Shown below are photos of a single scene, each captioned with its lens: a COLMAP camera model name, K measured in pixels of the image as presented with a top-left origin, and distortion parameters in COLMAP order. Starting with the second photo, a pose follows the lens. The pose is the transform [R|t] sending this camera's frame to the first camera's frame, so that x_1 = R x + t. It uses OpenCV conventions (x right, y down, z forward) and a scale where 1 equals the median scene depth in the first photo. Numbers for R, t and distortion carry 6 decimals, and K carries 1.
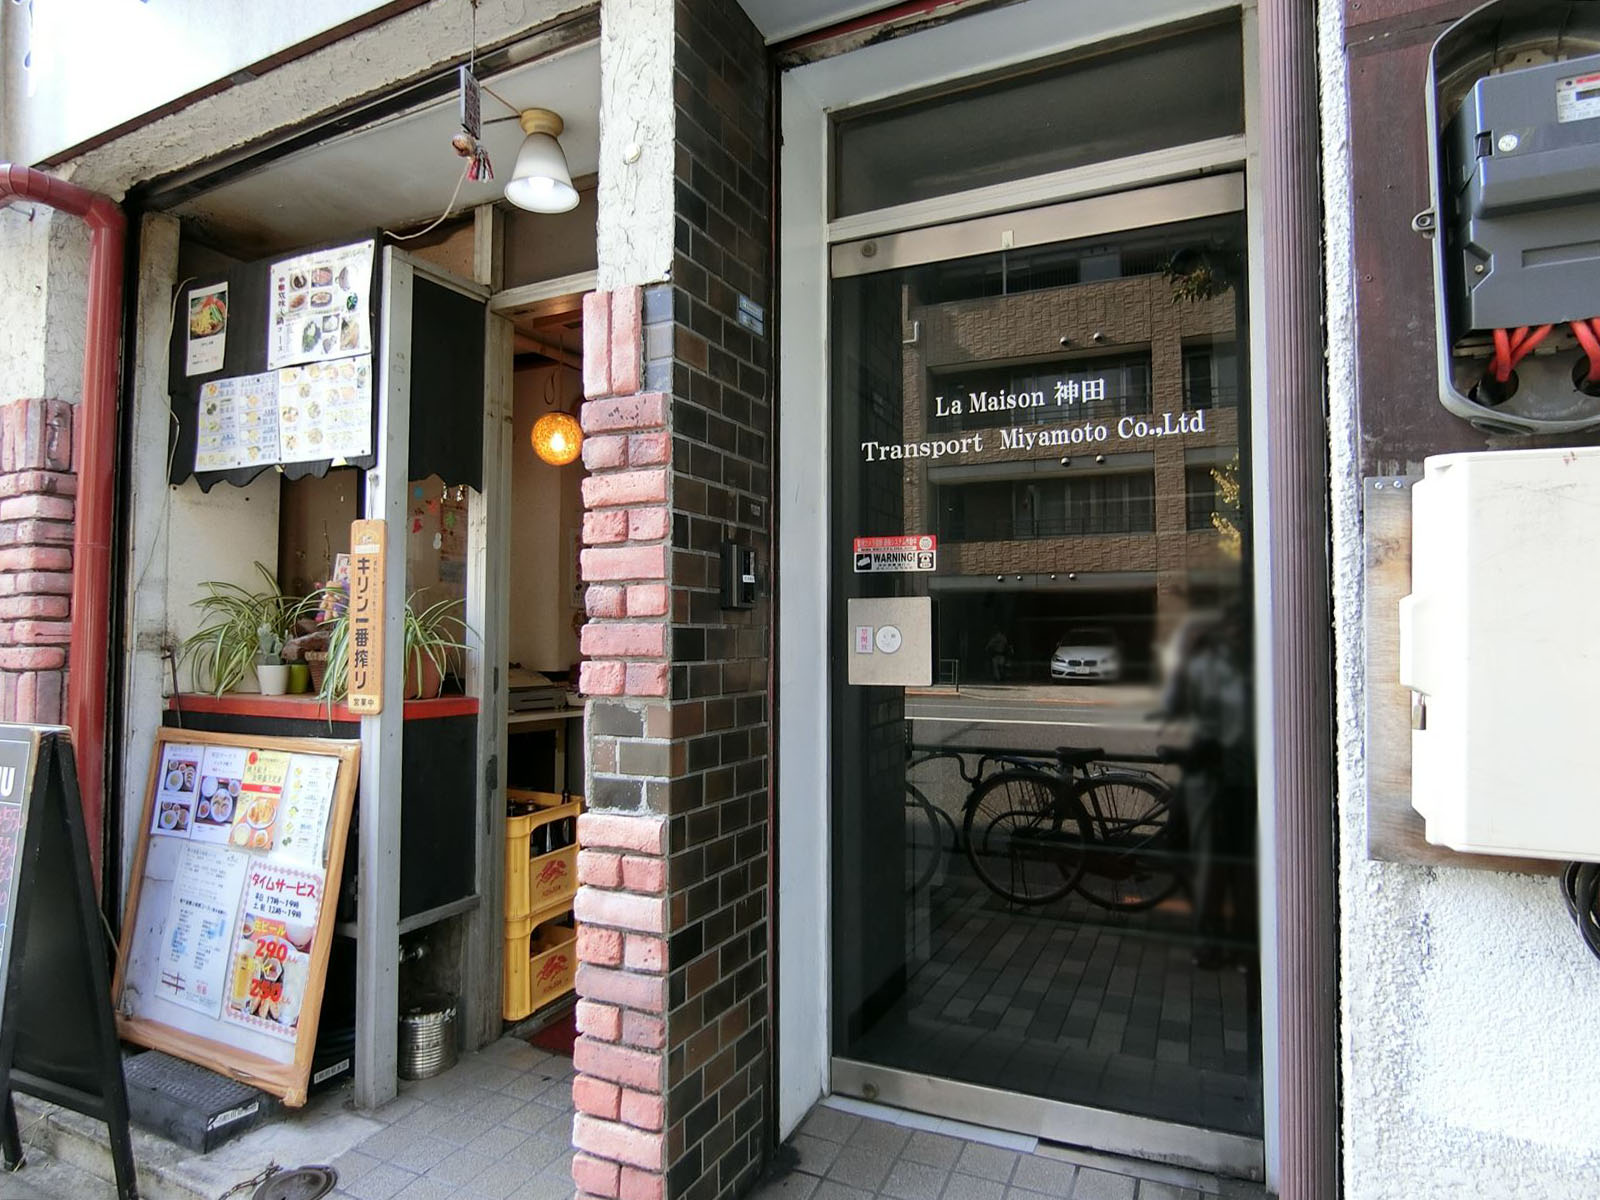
lens RADIAL K [[908.7, 0, 800.9], [0, 908.7, 605.4], [0, 0, 1]] dist [-0.003161, -0.000880]
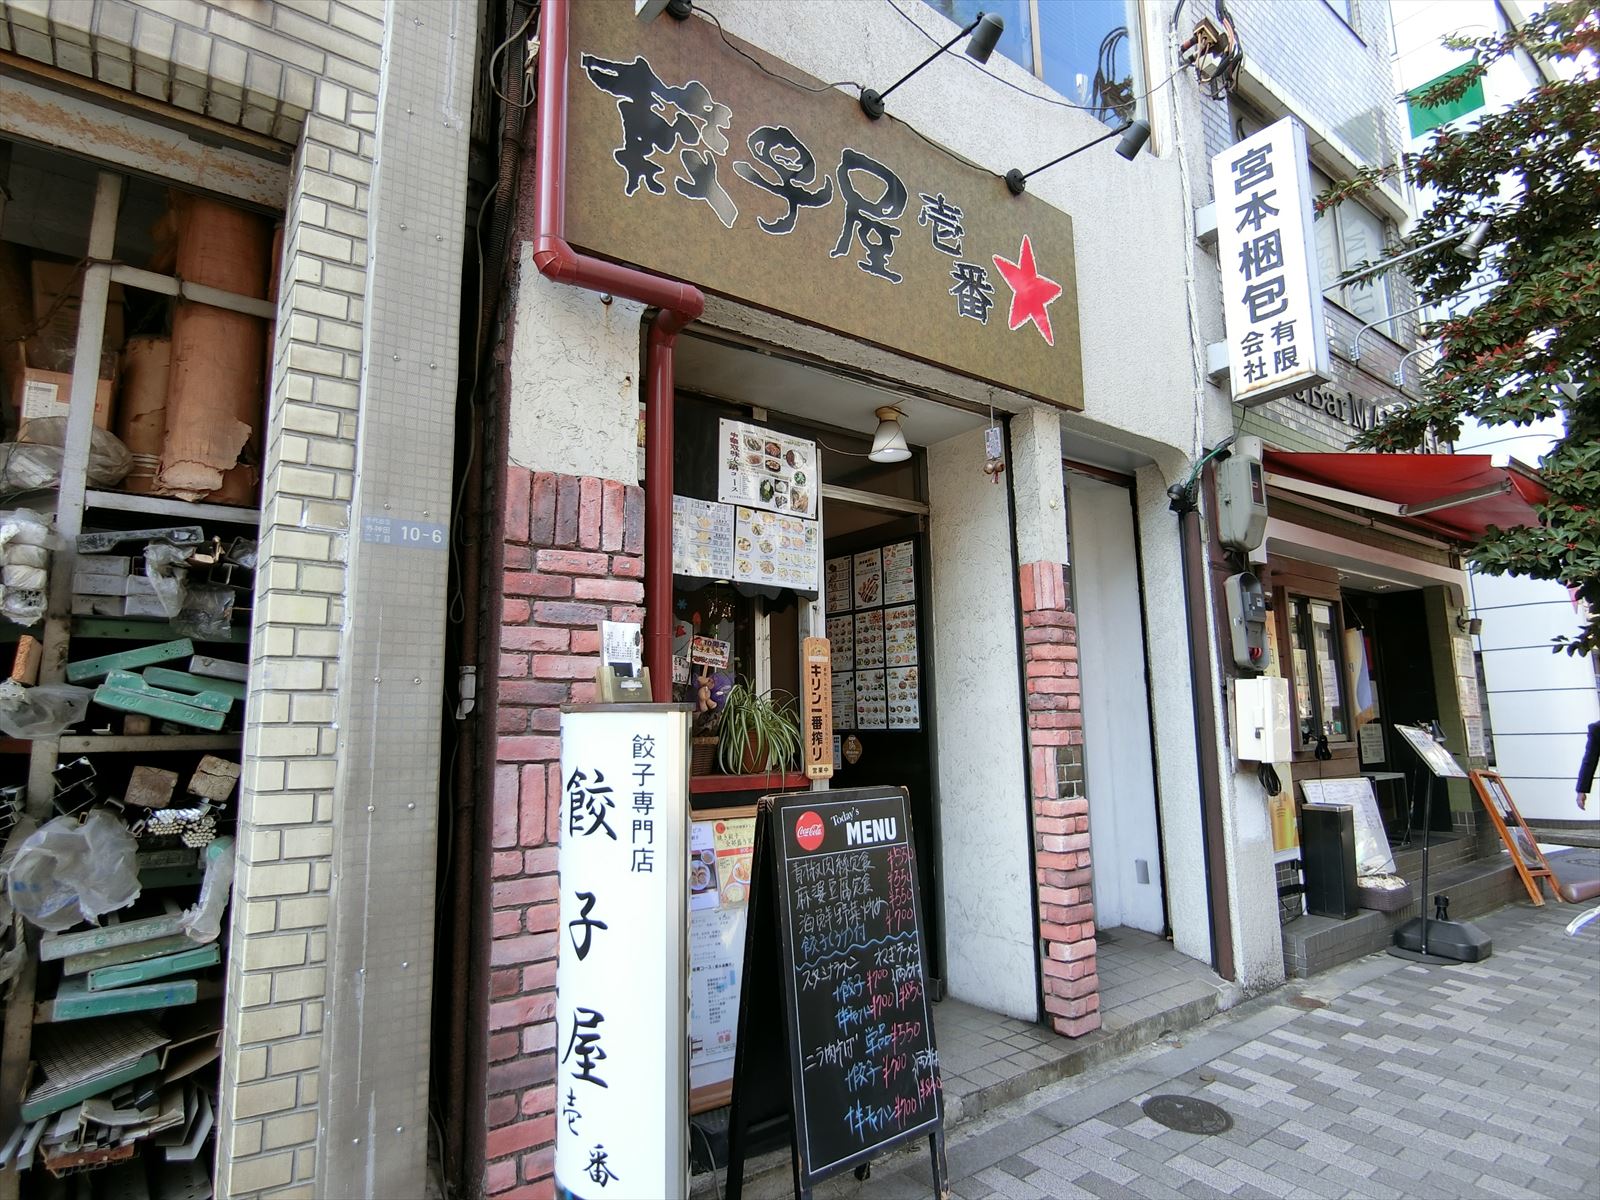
lens RADIAL K [[908.7, 0, 796.0], [0, 908.7, 593.8], [0, 0, 1]] dist [-0.003161, -0.000880]
pose [[0.444333, 0.121240, 0.887620, -1.676491], [-0.016351, 0.991733, -0.127276, 0.016479], [-0.895712, 0.042039, 0.442642, 0.391437]]
